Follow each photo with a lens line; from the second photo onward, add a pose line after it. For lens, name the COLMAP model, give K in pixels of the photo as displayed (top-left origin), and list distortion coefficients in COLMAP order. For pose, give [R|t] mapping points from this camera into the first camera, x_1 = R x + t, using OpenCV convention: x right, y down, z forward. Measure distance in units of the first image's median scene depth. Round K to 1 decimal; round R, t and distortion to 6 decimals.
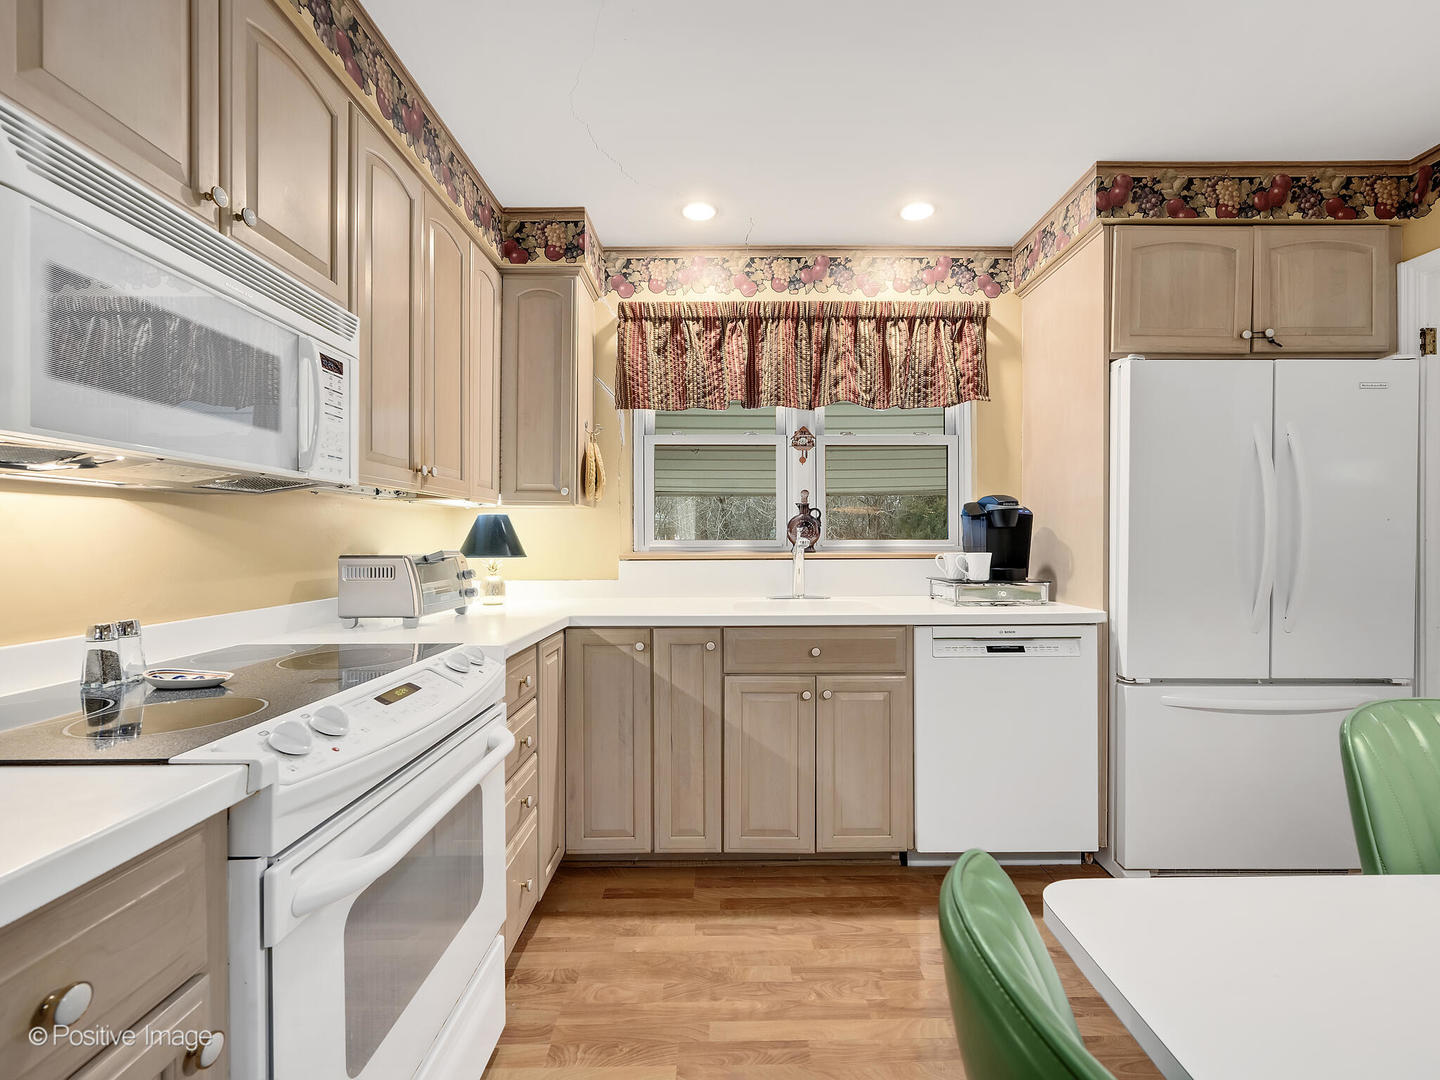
lens RADIAL K [[652.2, 0, 720.9], [0, 652.2, 534.0], [0, 0, 1]] dist [-0.000046, -0.000224]
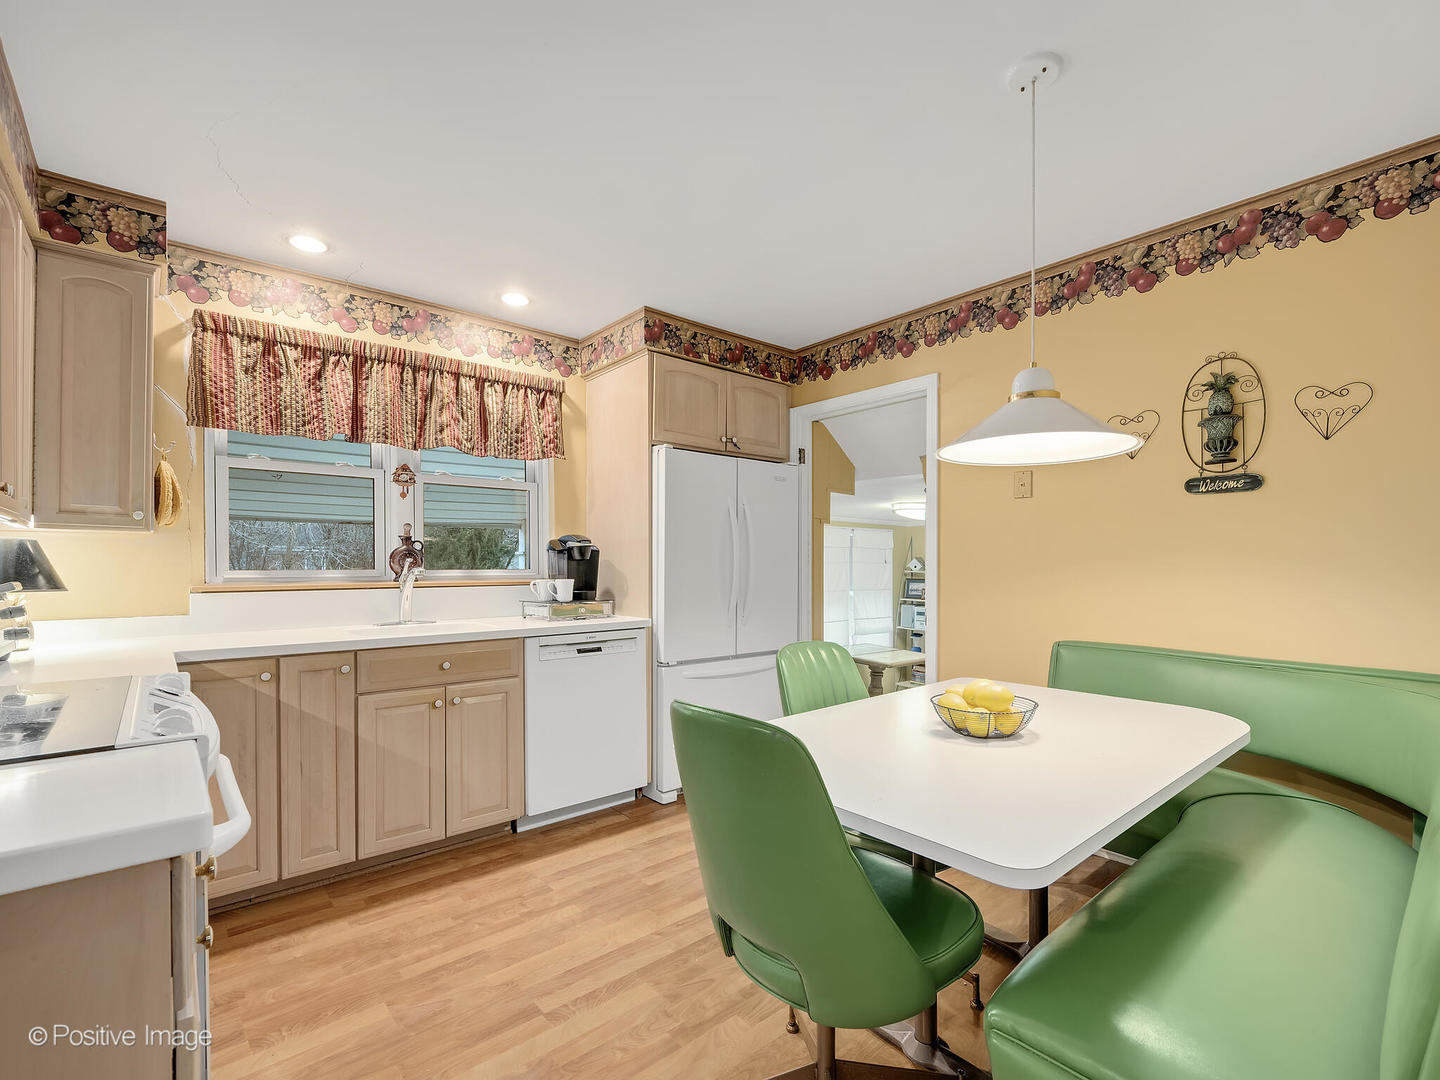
lens RADIAL K [[652.2, 0, 720.9], [0, 652.2, 534.0], [0, 0, 1]] dist [-0.000046, -0.000224]
pose [[0.761844, 0.033084, 0.646915, -0.200763], [-0.002884, 0.998858, -0.047687, -0.000151], [-0.647754, 0.034464, 0.761070, -0.179228]]
